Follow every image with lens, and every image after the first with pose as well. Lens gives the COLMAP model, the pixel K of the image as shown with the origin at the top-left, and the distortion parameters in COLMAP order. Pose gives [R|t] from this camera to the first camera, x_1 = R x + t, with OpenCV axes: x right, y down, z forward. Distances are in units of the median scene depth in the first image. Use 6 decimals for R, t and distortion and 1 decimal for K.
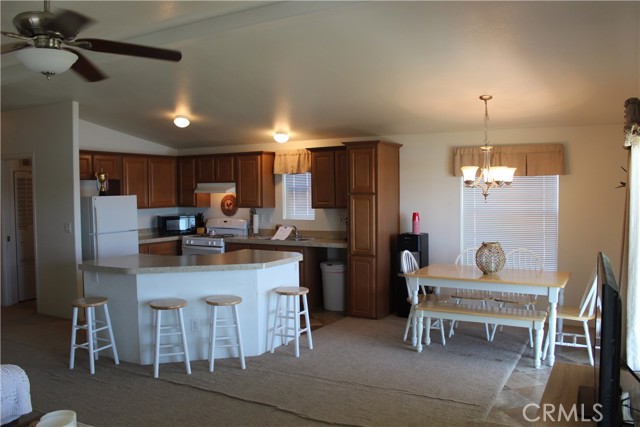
lens RADIAL K [[551.3, 0, 315.7], [0, 551.3, 212.5], [0, 0, 1]] dist [-0.123692, 0.032131]
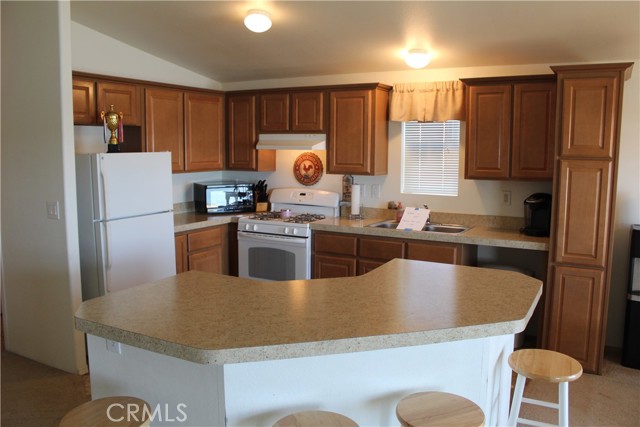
lens RADIAL K [[551.3, 0, 325.6], [0, 551.3, 214.8], [0, 0, 1]] dist [-0.123692, 0.032131]
pose [[0.999521, 0.014196, 0.027503, -0.170480], [-0.016451, 0.996366, 0.083566, -0.015455], [-0.026217, -0.083978, 0.996123, 0.386114]]
